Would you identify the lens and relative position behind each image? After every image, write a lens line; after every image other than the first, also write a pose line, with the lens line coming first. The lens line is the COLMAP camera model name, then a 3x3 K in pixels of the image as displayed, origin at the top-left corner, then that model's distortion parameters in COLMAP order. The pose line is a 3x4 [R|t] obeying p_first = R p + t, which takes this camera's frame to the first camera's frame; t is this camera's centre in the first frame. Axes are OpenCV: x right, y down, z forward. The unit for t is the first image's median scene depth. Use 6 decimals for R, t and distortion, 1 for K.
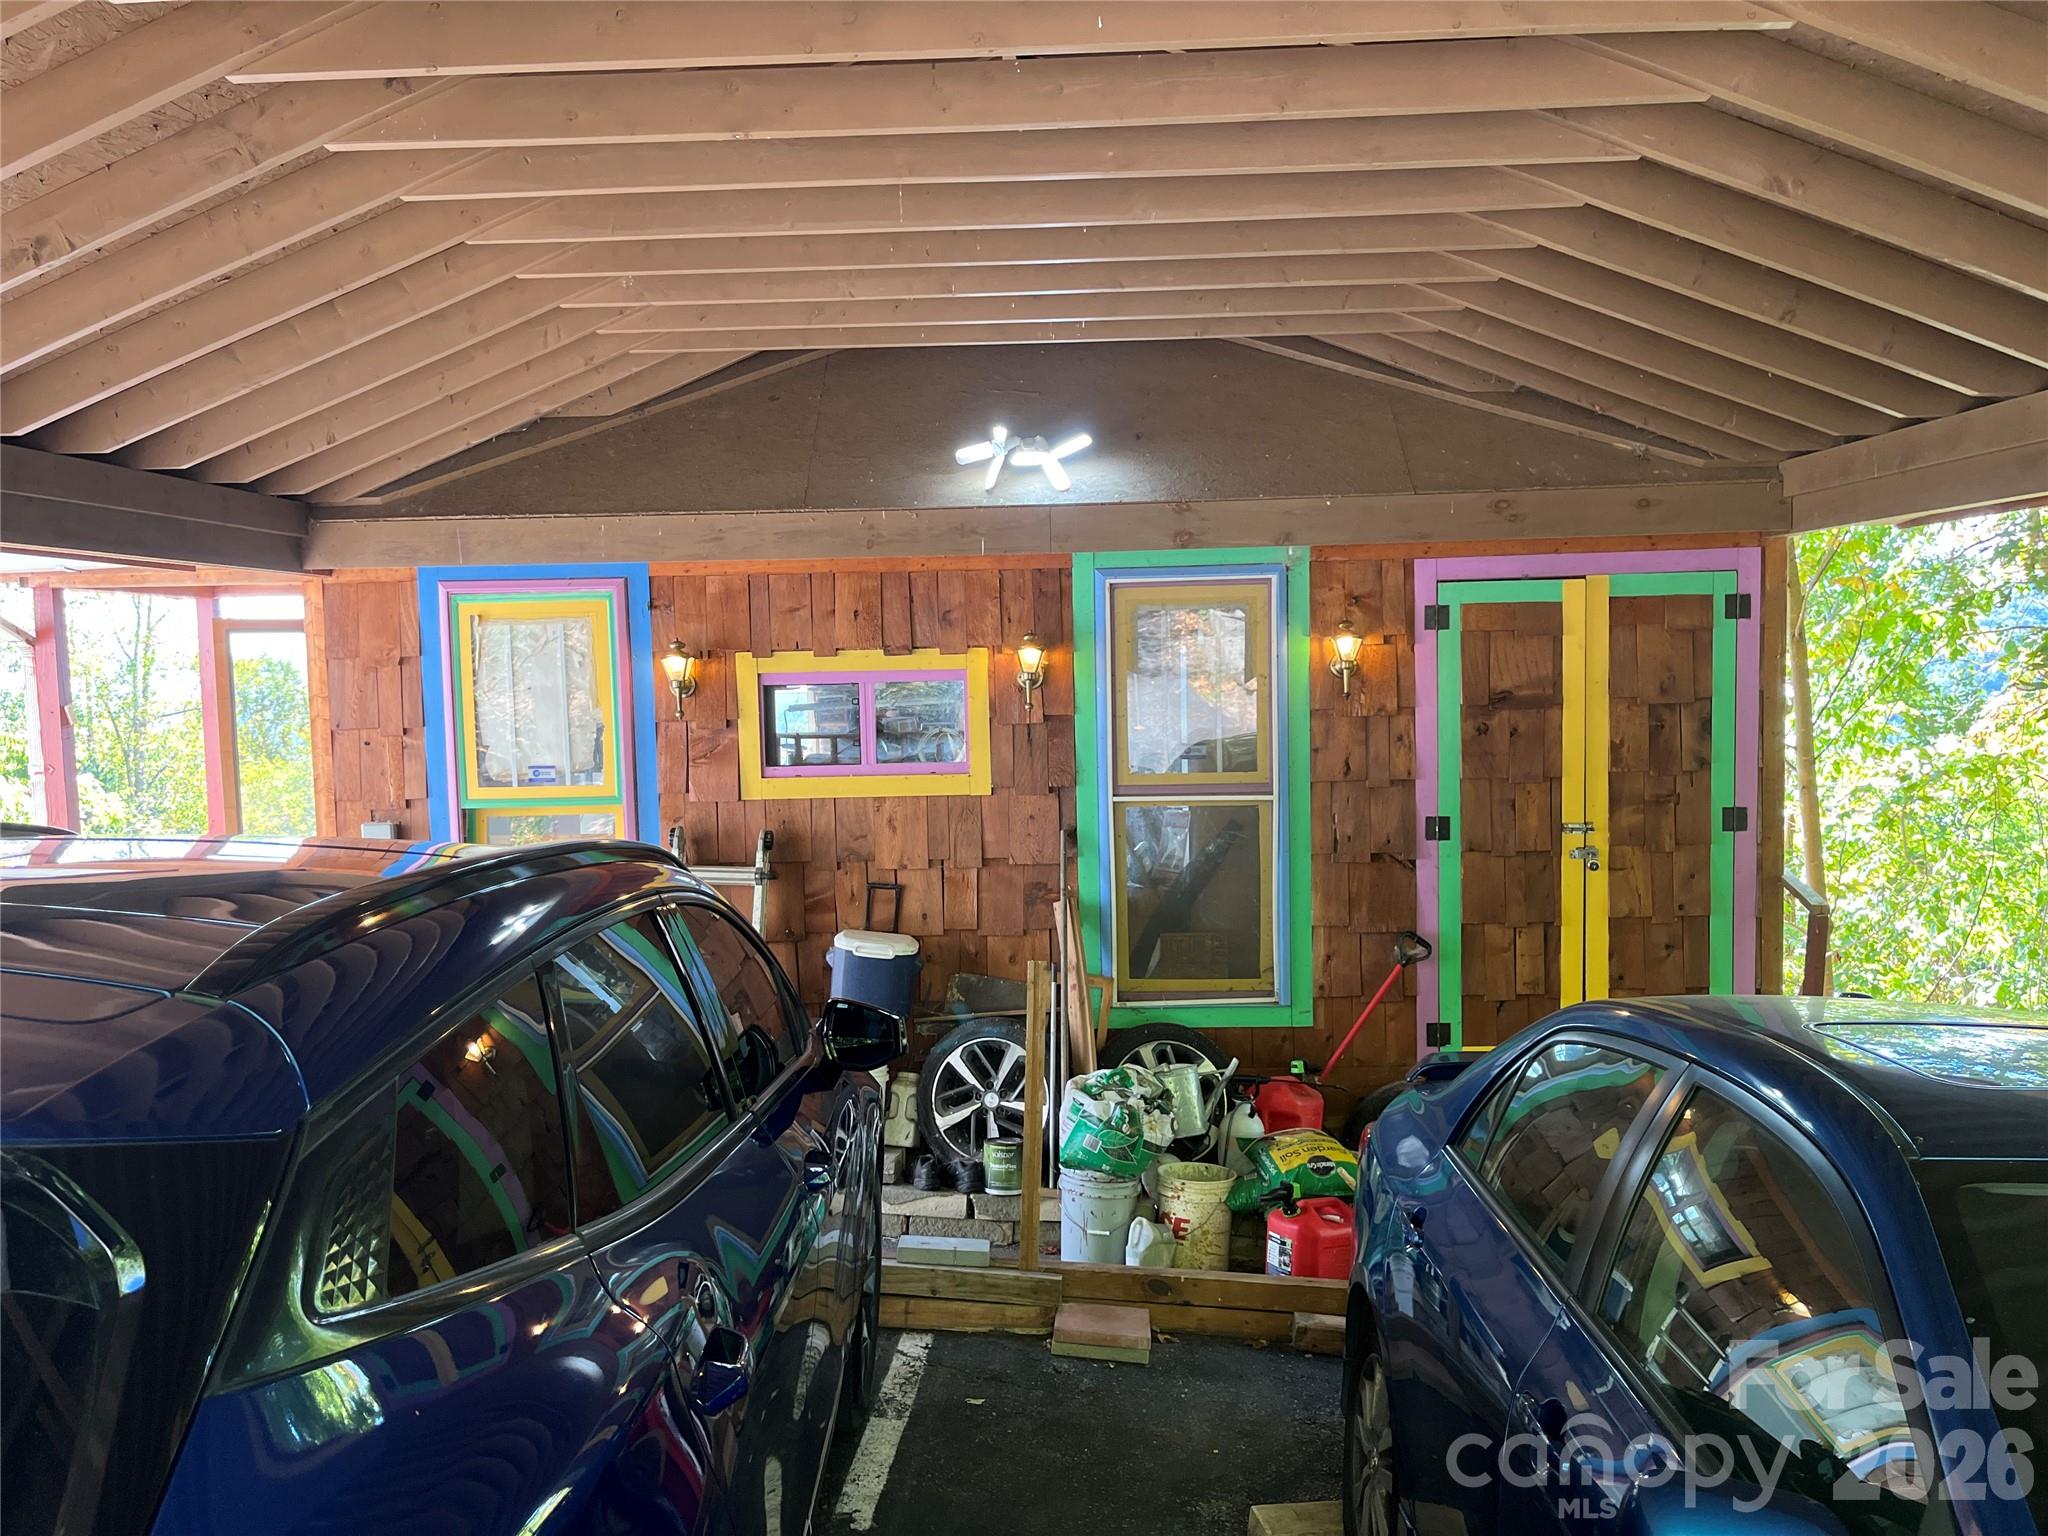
lens RADIAL K [[1544.5, 0, 1024.0], [0, 1544.5, 768.0], [0, 0, 1]] dist [0.083262, -0.100455]
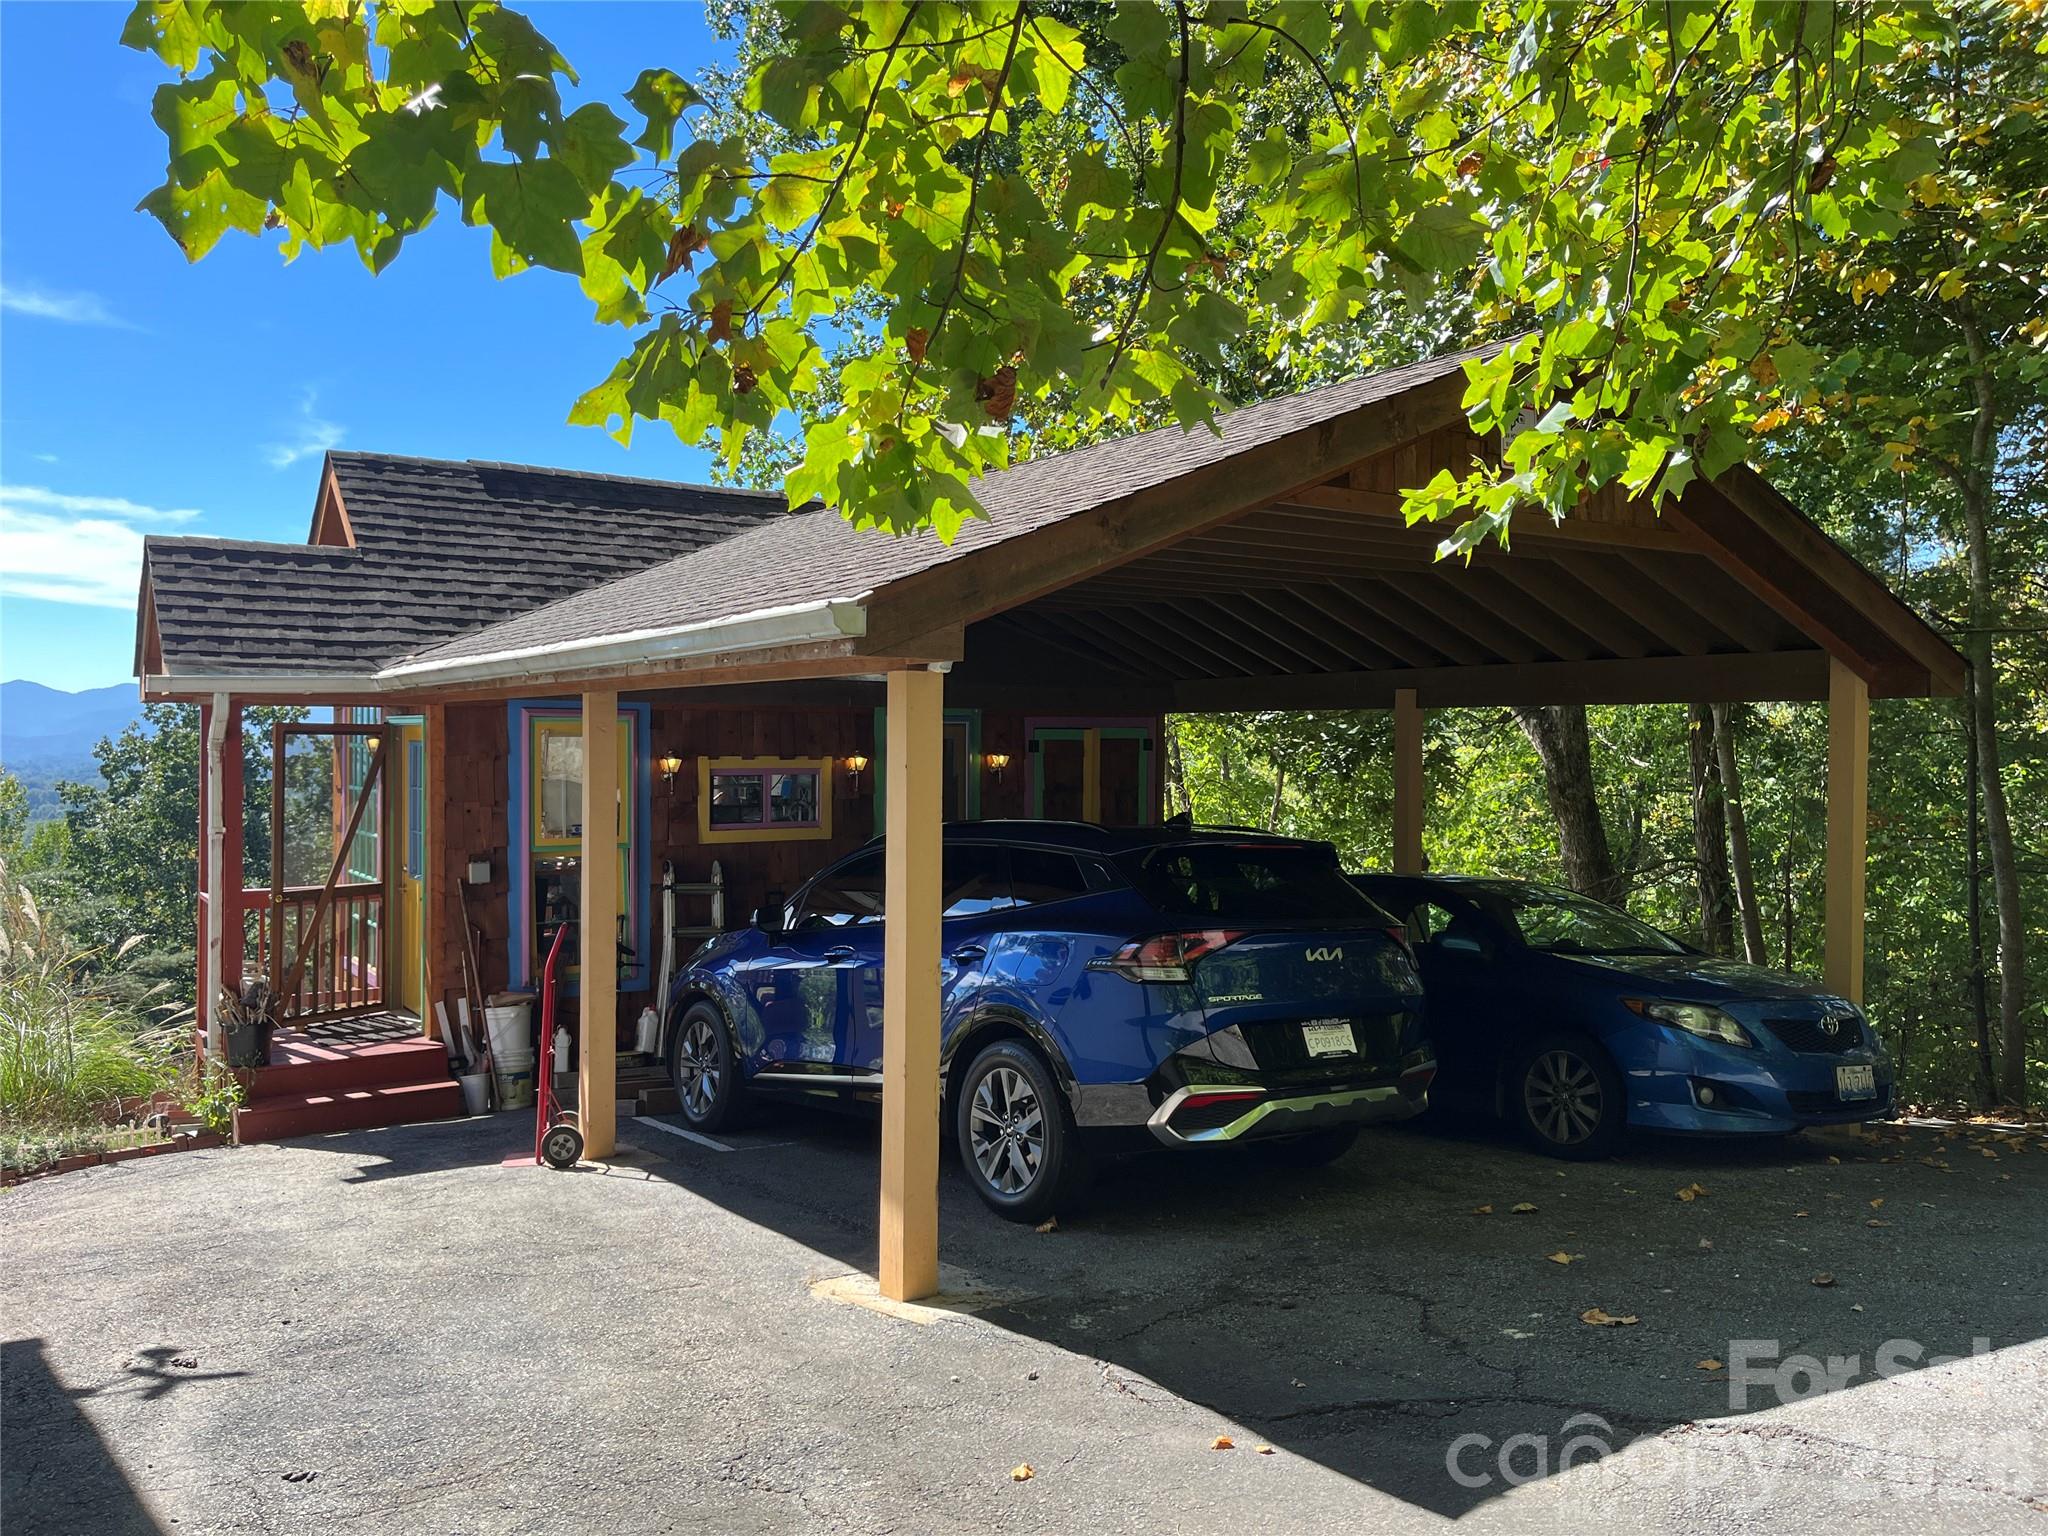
lens RADIAL K [[1560.3, 0, 1024.0], [0, 1560.3, 768.0], [0, 0, 1]] dist [0.026511, 0.004247]
pose [[0.796425, 0.015470, 0.604540, -0.937158], [0.023864, 0.998090, -0.056979, 0.044133], [-0.604267, 0.059807, 0.794534, -0.568130]]
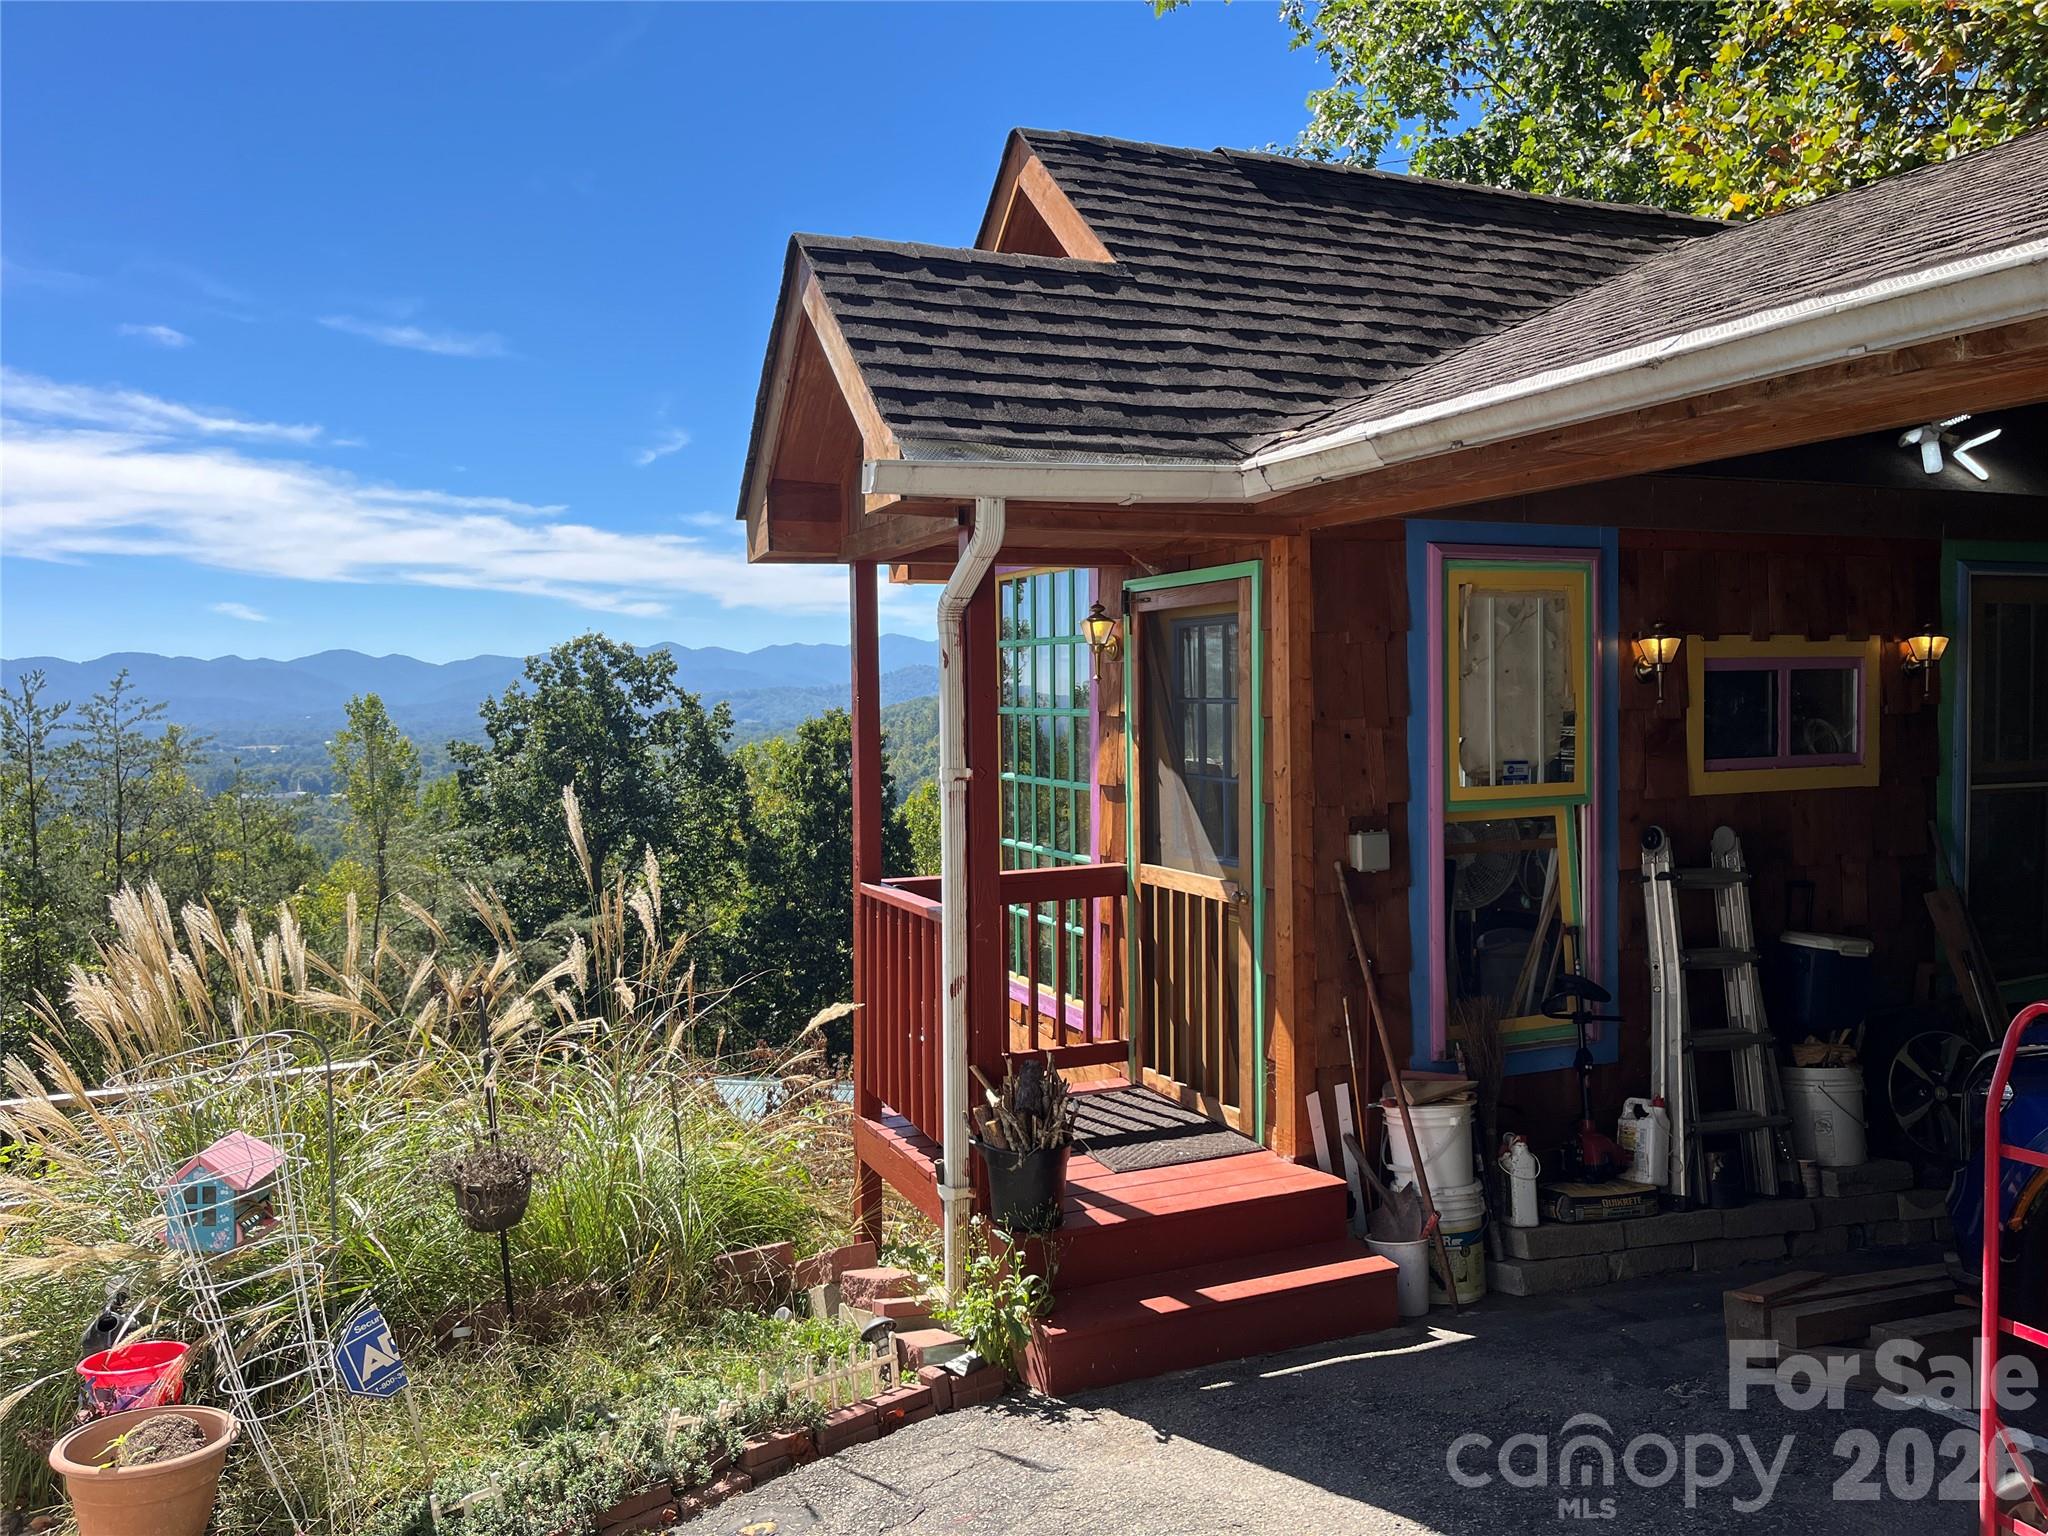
lens RADIAL K [[1544.5, 0, 1024.0], [0, 1544.5, 768.0], [0, 0, 1]] dist [0.083262, -0.100455]
pose [[0.893718, -0.010372, 0.448509, -0.959089], [0.028079, 0.999066, -0.032848, 0.024040], [-0.447749, 0.041950, 0.893175, 0.354871]]
